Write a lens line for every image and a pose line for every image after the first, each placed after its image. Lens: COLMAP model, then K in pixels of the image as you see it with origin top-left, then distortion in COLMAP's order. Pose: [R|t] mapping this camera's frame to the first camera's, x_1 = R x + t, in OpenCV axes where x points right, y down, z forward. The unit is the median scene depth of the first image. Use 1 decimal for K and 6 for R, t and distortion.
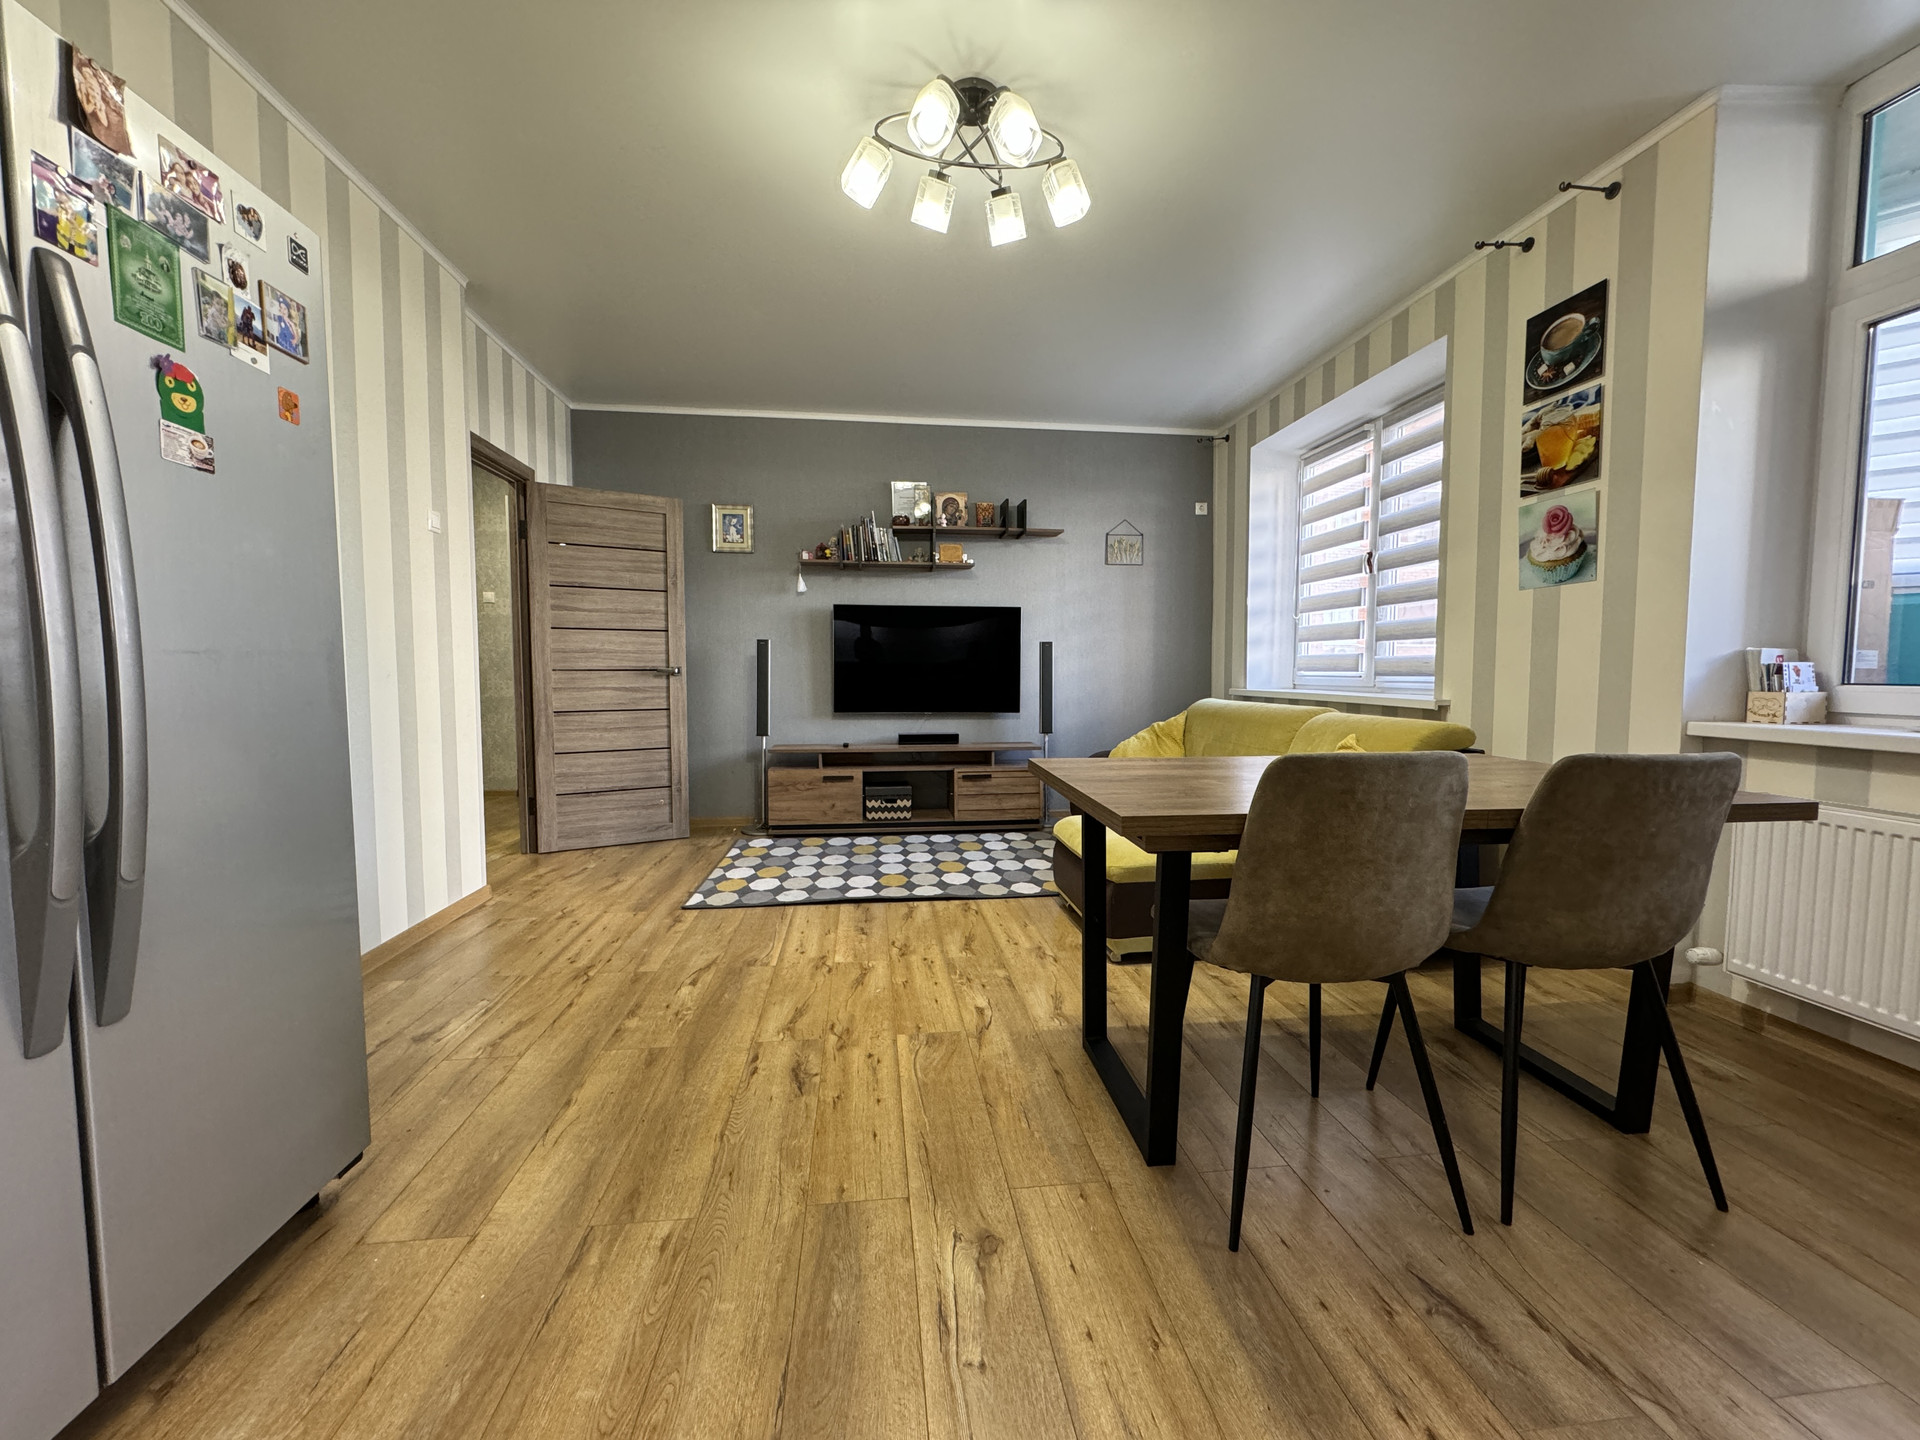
lens RADIAL K [[766.3, 0, 957.3], [0, 766.3, 719.2], [0, 0, 1]] dist [-0.001727, 0.000269]
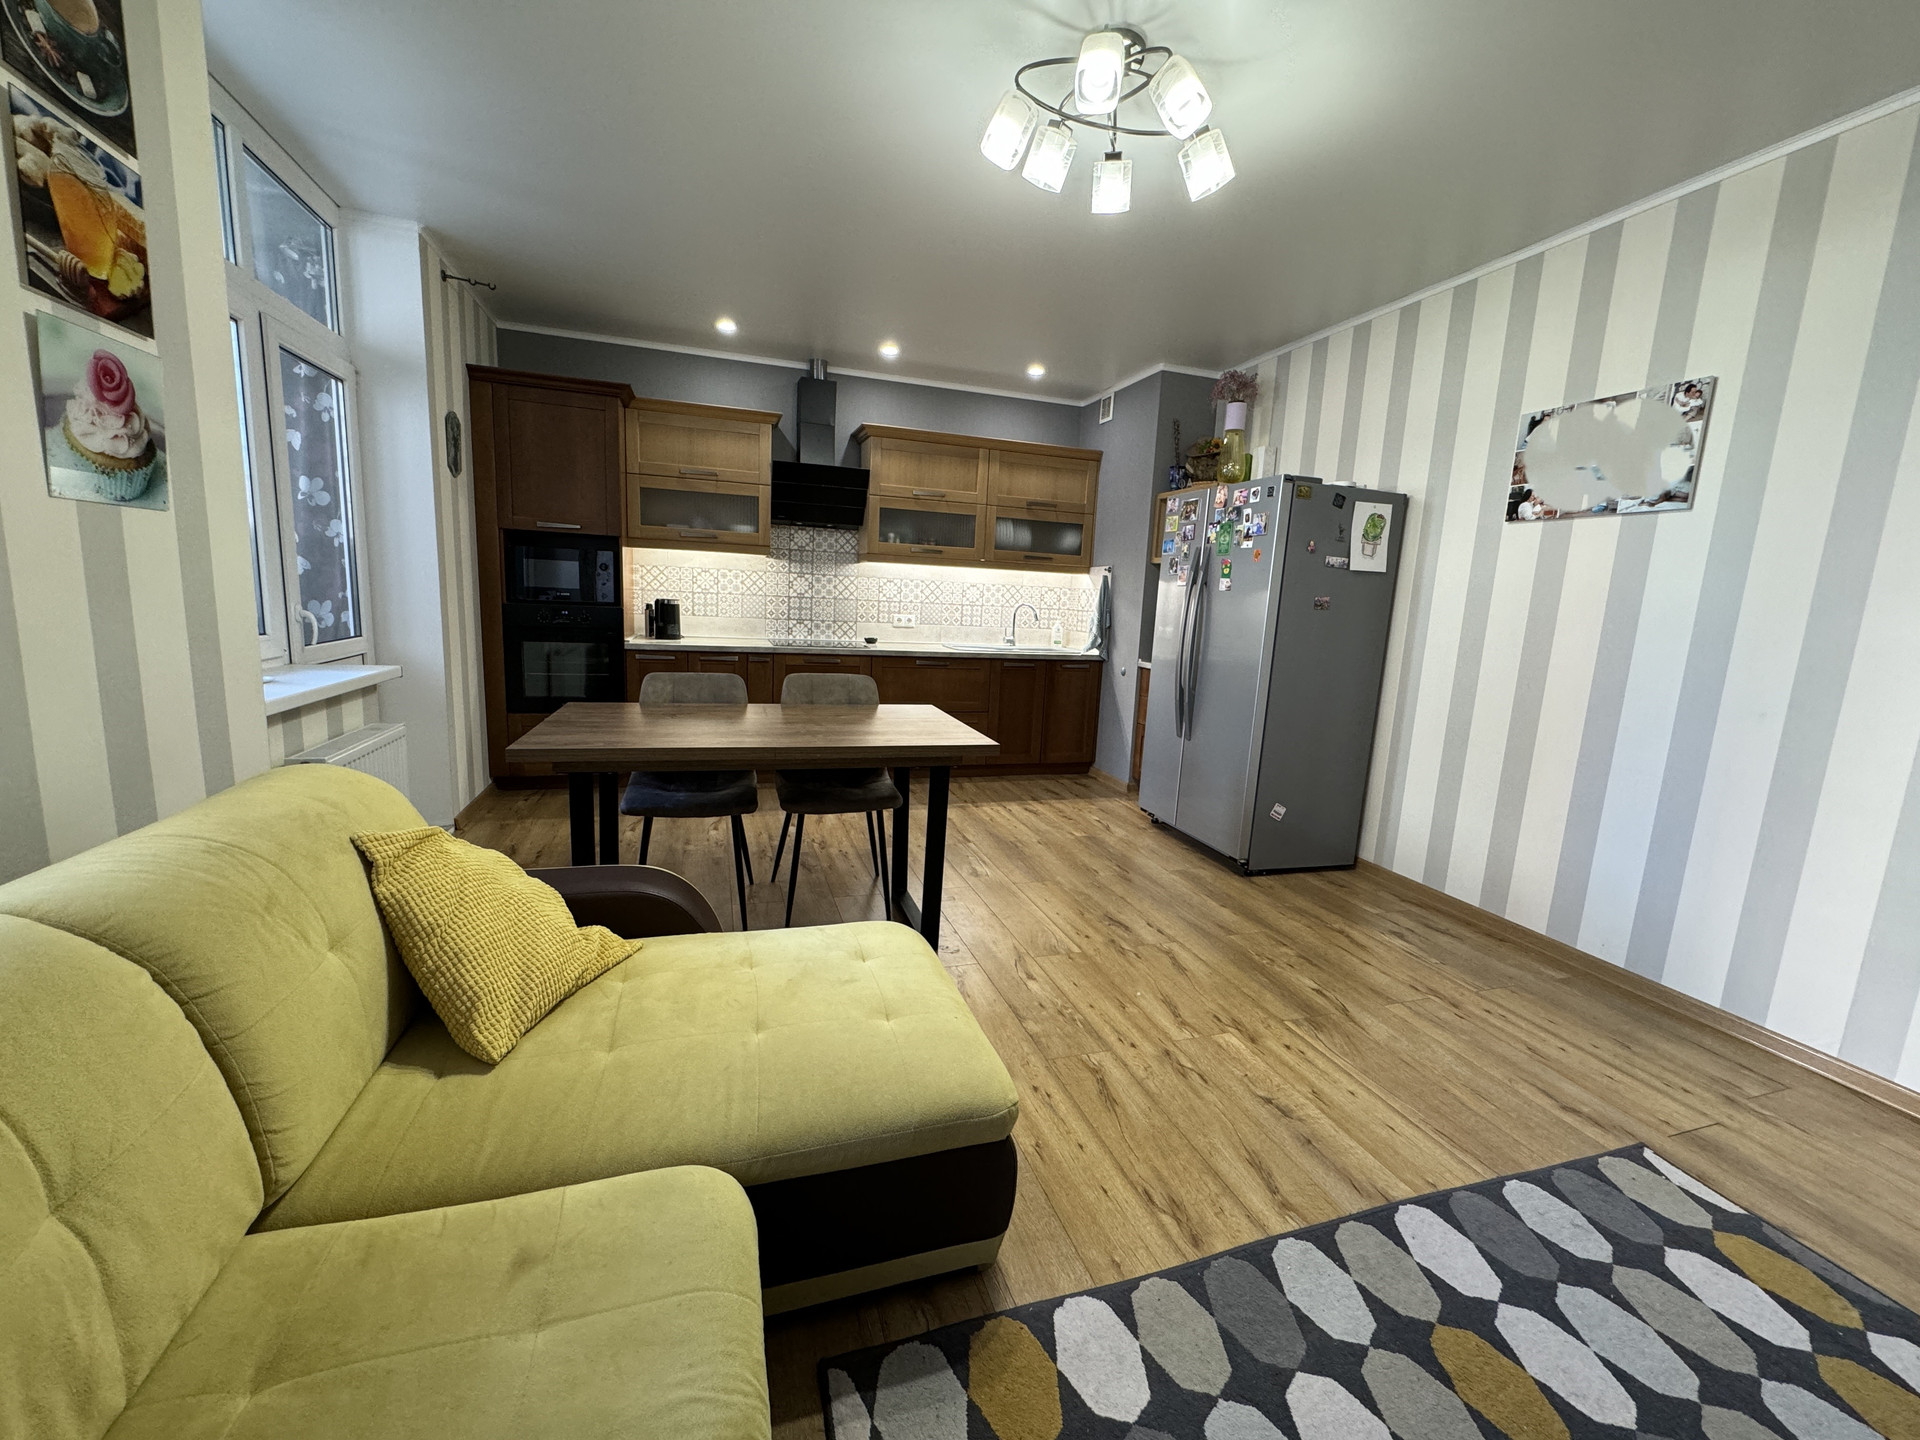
lens RADIAL K [[766.1, 0, 960.0], [0, 766.1, 720.0], [0, 0, 1]] dist [-0.000950, 0.000412]
pose [[-0.980436, -0.018401, -0.195975, 0.272678], [-0.062722, 0.972927, 0.222438, -0.167647], [0.186576, 0.230378, -0.955047, 1.512802]]
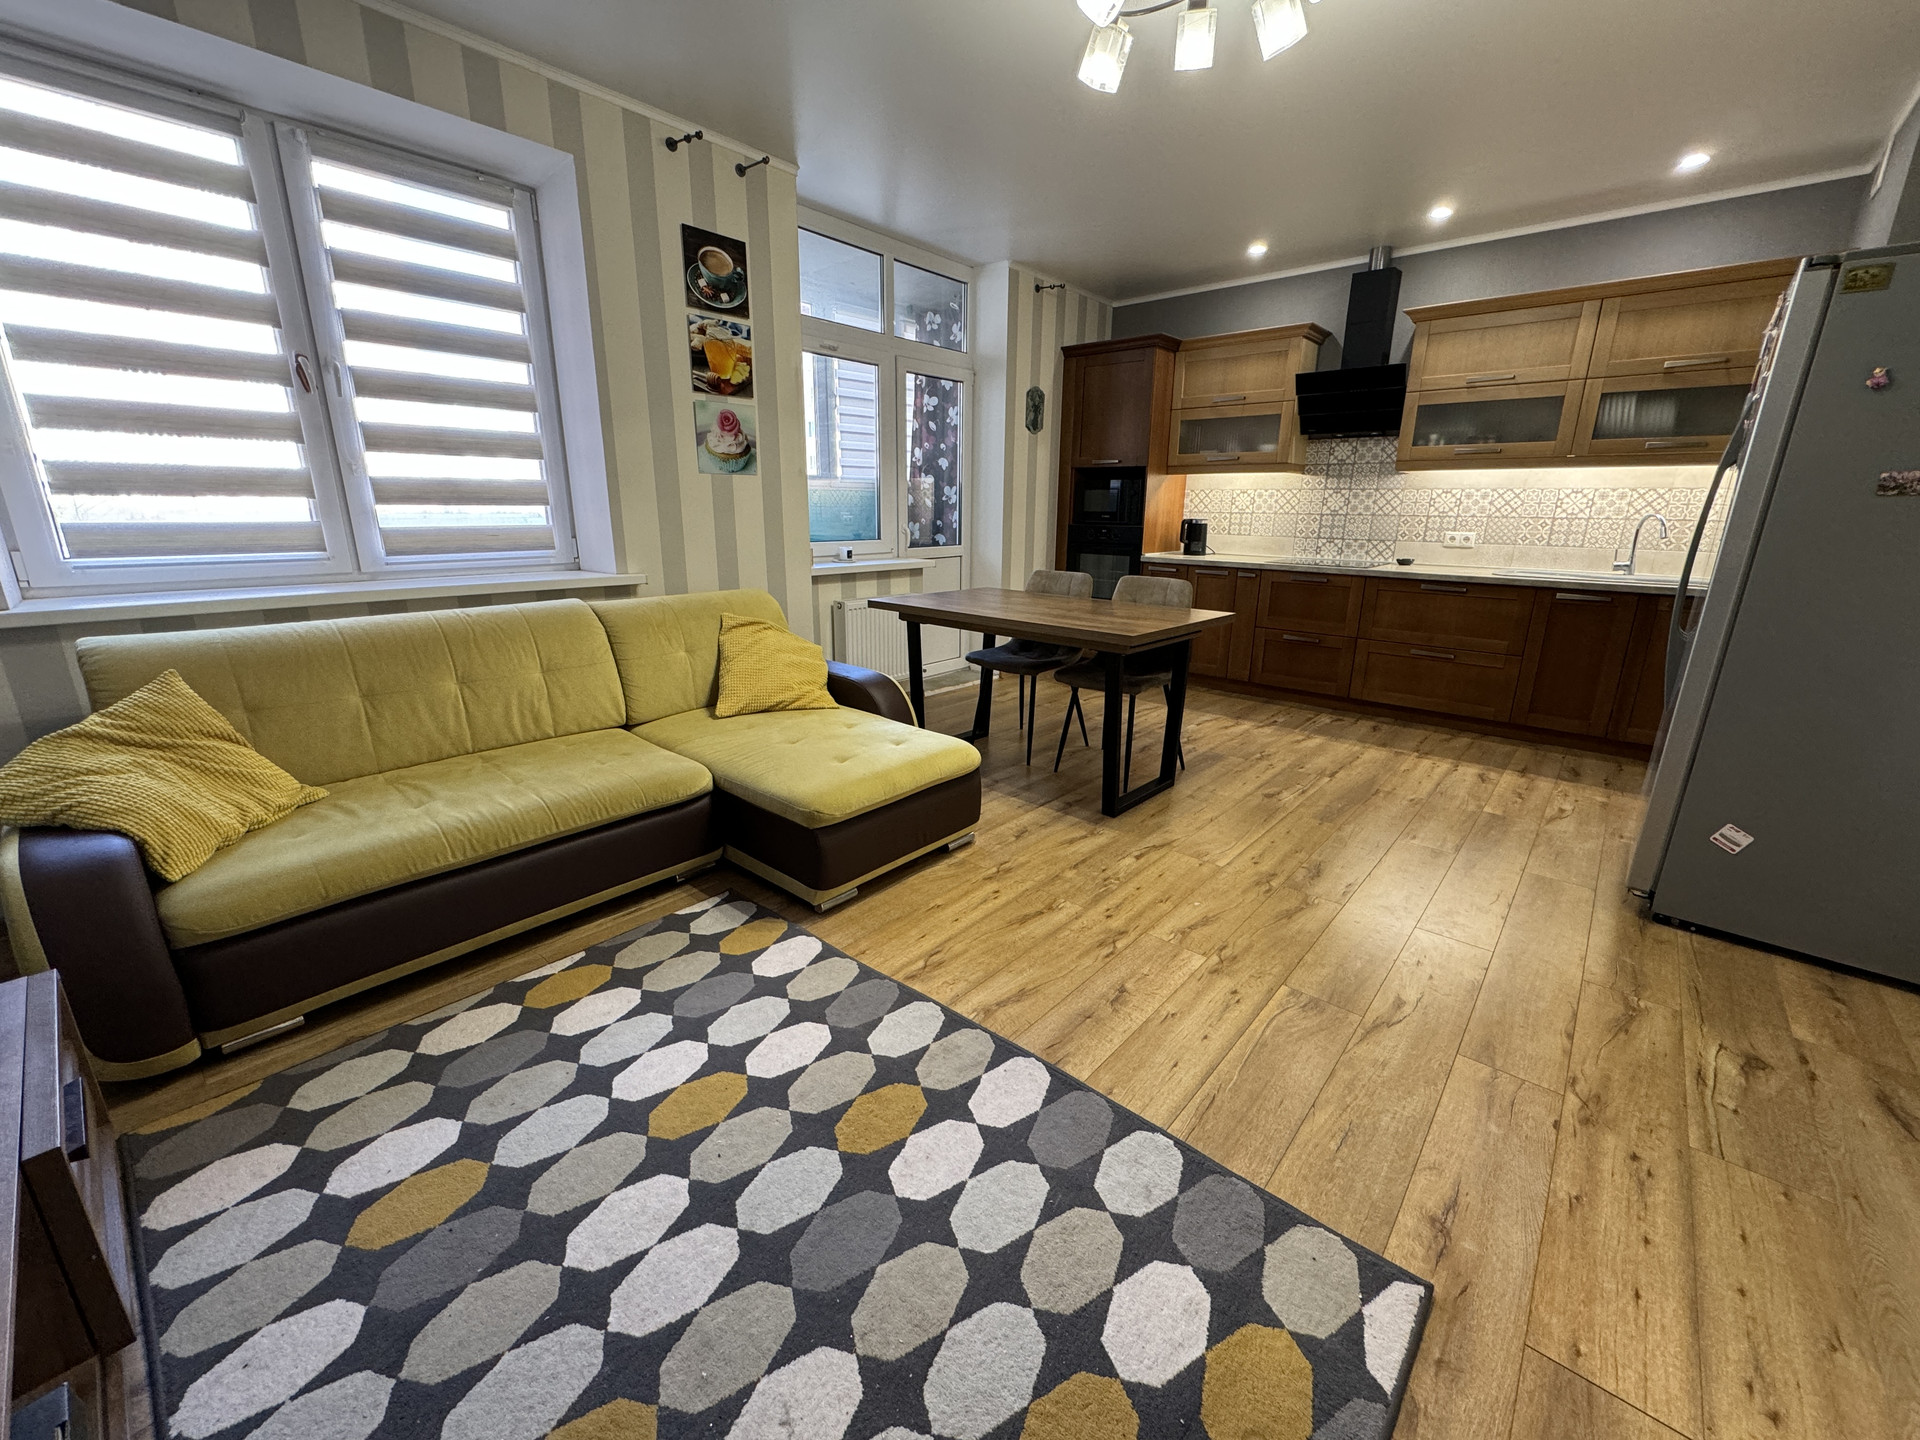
lens RADIAL K [[766.1, 0, 960.0], [0, 766.1, 720.0], [0, 0, 1]] dist [-0.000950, 0.000412]
pose [[-0.667403, -0.211010, 0.714177, -0.456261], [0.035720, 0.948842, 0.313725, -0.156999], [-0.743840, 0.234891, -0.625722, 1.475724]]
